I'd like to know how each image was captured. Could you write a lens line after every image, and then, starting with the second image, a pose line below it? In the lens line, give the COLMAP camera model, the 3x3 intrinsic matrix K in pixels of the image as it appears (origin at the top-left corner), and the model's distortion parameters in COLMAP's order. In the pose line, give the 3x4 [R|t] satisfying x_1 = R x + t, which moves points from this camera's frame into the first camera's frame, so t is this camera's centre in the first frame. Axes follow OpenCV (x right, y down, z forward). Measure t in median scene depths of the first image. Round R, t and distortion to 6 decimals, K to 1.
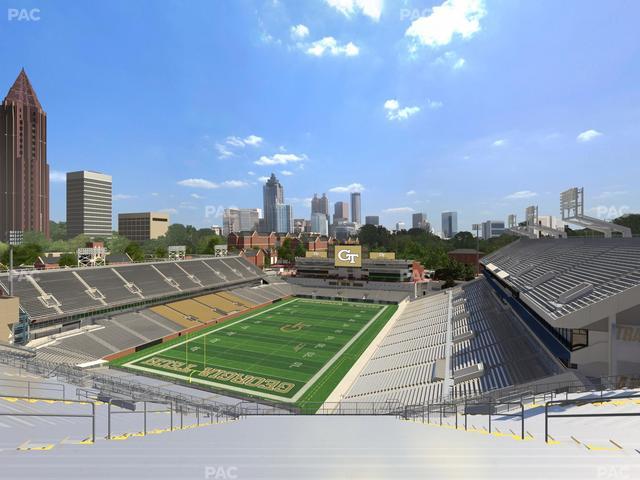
lens RADIAL K [[320.6, 0, 319.6], [0, 320.6, 239.9], [0, 0, 1]] dist [-0.000445, 0.000283]
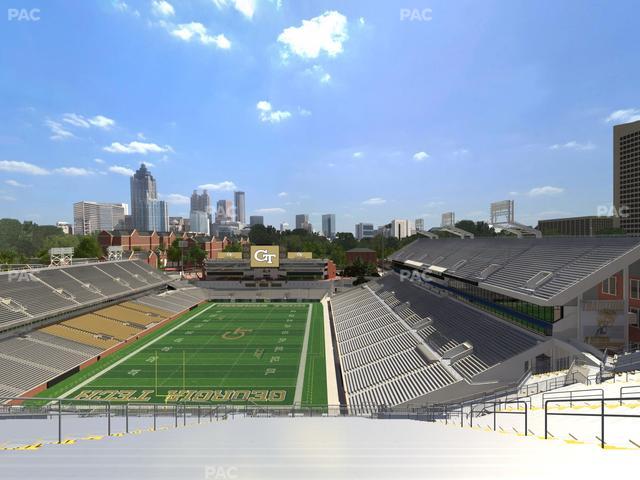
lens RADIAL K [[320.6, 0, 319.9], [0, 320.6, 240.8], [0, 0, 1]] dist [-0.000445, 0.000283]
pose [[0.923400, -0.000930, 0.383837, -0.138476], [-0.000192, 0.999996, 0.002884, -0.000010], [-0.383838, -0.002737, 0.923396, 0.030433]]
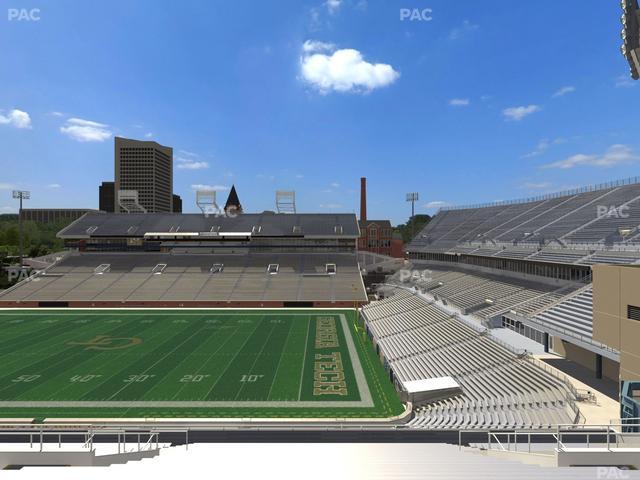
lens RADIAL K [[320.6, 0, 320.6], [0, 320.6, 240.0], [0, 0, 1]] dist [-0.000445, 0.000283]
pose [[-0.385797, 0.000283, 0.922584, -0.470856], [0.001197, 0.999999, 0.000193, 0.065001], [-0.922583, 0.001179, -0.385797, 0.575160]]
